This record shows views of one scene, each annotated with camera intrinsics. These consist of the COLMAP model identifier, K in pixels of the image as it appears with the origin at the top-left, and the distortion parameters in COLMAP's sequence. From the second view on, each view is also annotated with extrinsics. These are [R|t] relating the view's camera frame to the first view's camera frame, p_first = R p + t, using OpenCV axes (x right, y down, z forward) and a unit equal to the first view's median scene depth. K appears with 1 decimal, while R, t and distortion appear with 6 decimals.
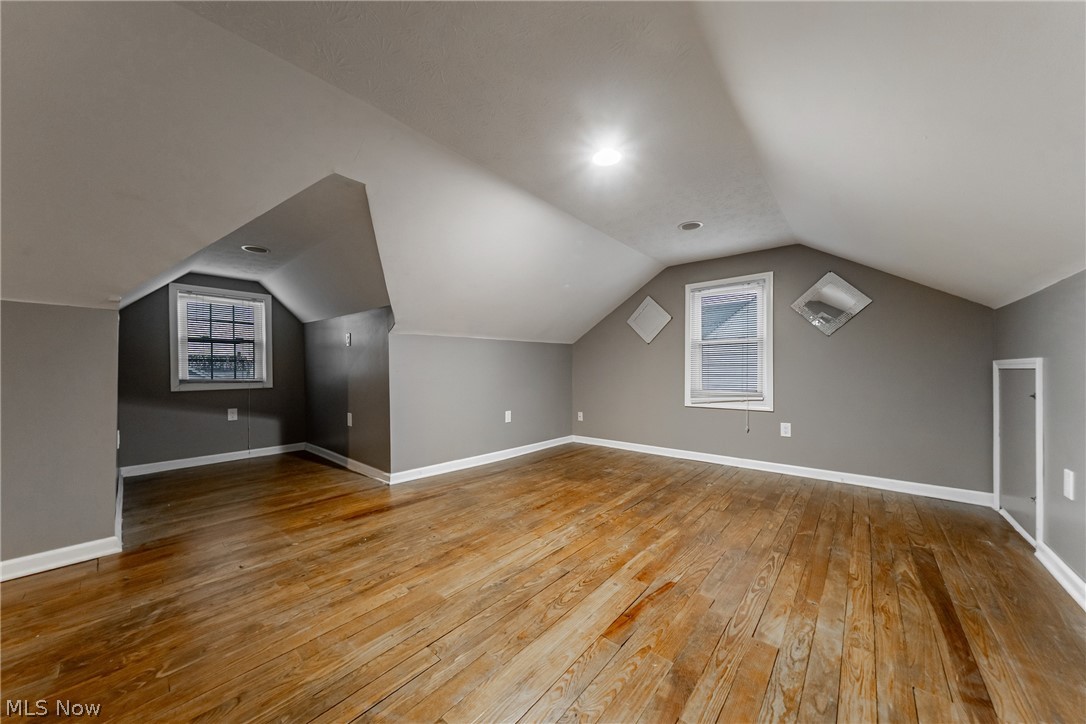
lens RADIAL K [[369.5, 0, 543.4], [0, 369.5, 358.1], [0, 0, 1]] dist [-0.001198, -0.000134]
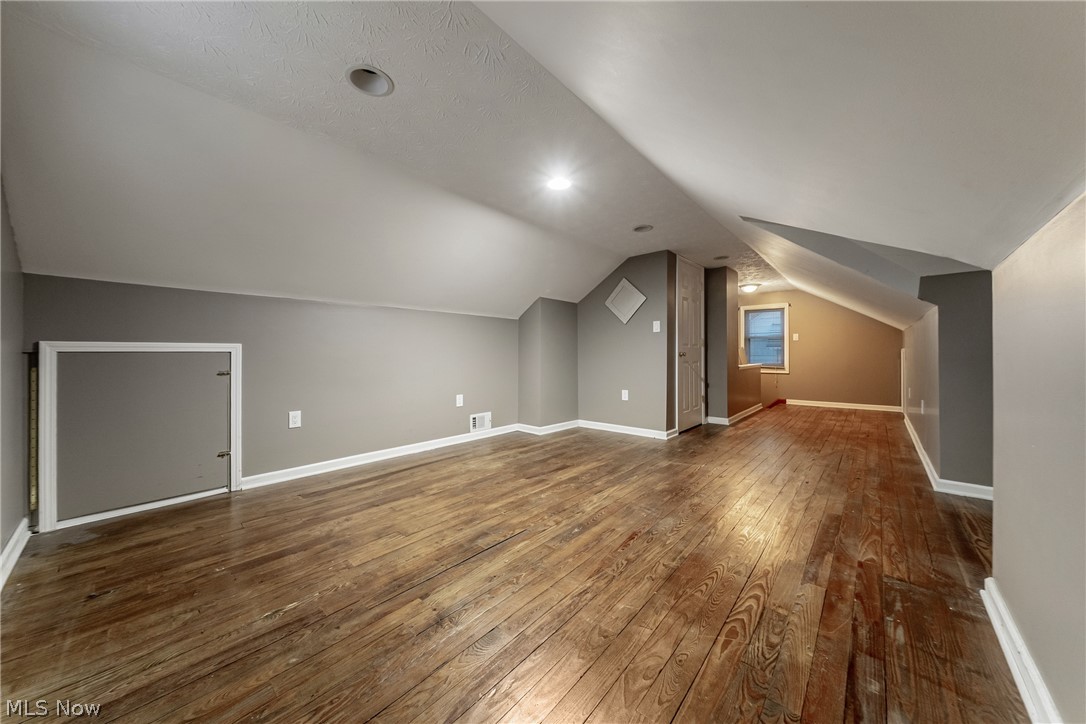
lens RADIAL K [[369.5, 0, 543.4], [0, 369.5, 358.1], [0, 0, 1]] dist [-0.001198, -0.000134]
pose [[-0.999925, 0.003231, 0.011833, 0.191962], [0.003100, 0.999934, -0.011041, 0.061859], [-0.011868, -0.011003, -0.999869, 2.063743]]
